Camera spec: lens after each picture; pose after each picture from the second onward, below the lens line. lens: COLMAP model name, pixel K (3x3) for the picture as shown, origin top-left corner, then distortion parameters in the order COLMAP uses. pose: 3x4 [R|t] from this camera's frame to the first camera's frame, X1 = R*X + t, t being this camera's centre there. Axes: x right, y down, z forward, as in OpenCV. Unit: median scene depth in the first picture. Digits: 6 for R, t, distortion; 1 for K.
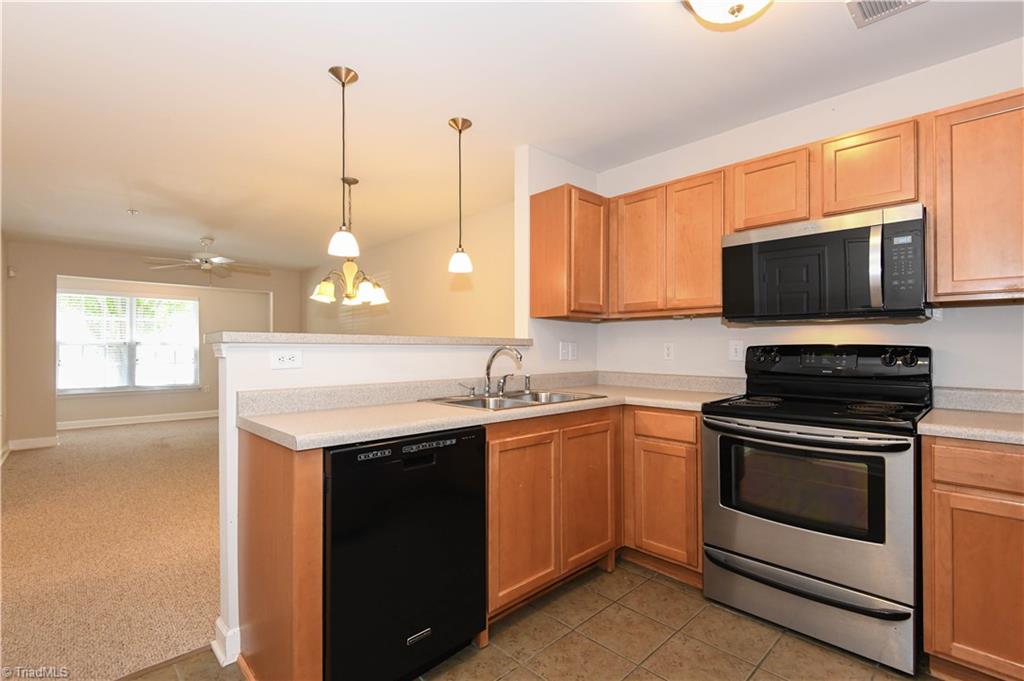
lens RADIAL K [[469.0, 0, 508.7], [0, 469.0, 340.7], [0, 0, 1]] dist [0.011029, -0.011170]
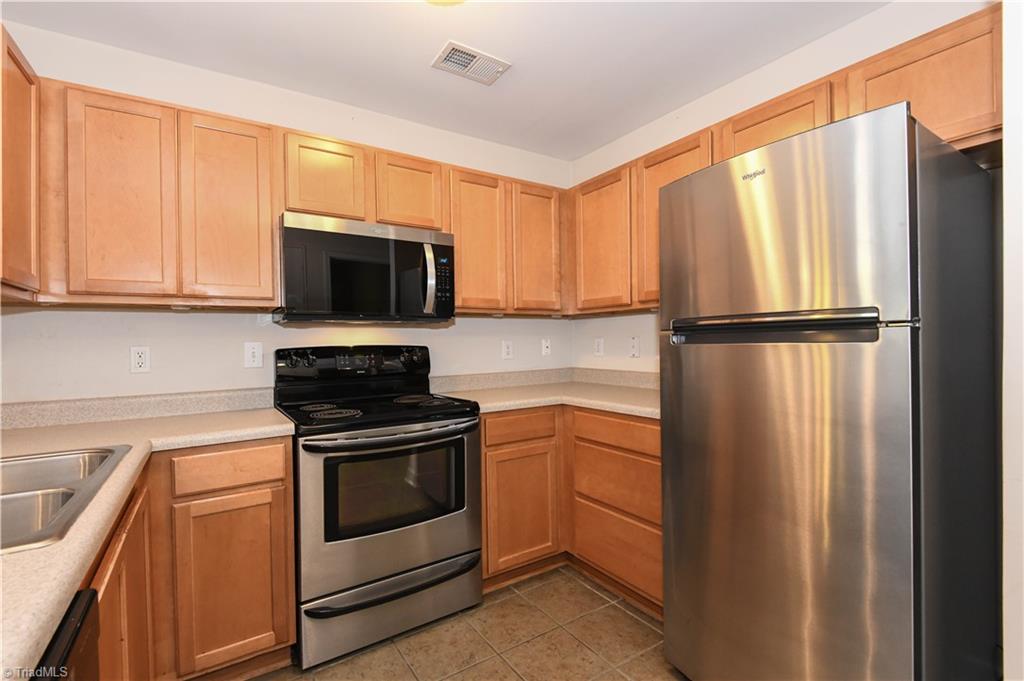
lens RADIAL K [[469.0, 0, 513.6], [0, 469.0, 341.3], [0, 0, 1]] dist [0.011029, -0.011170]
pose [[0.175633, -0.001240, 0.984455, -0.274923], [0.011223, 0.999937, -0.000742, 0.003085], [-0.984392, 0.011179, 0.175635, 0.489588]]
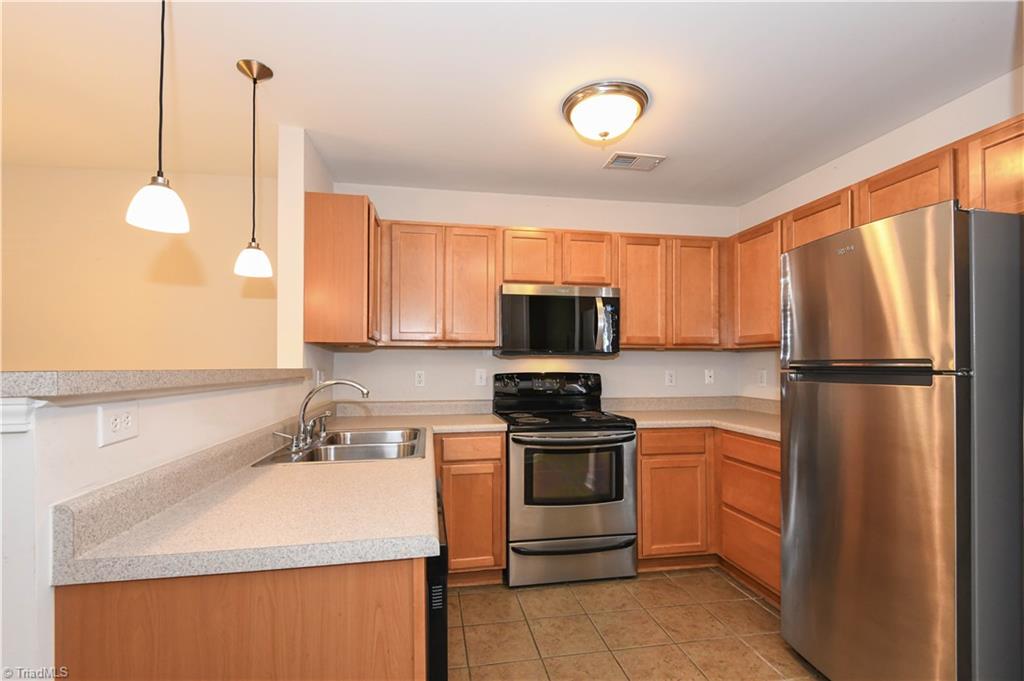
lens RADIAL K [[469.0, 0, 508.2], [0, 469.0, 353.6], [0, 0, 1]] dist [0.011029, -0.011170]
pose [[0.554574, 0.021235, 0.831863, -0.556651], [-0.007102, 0.999759, -0.020786, -0.018857], [-0.832104, 0.005619, 0.554591, 0.326705]]
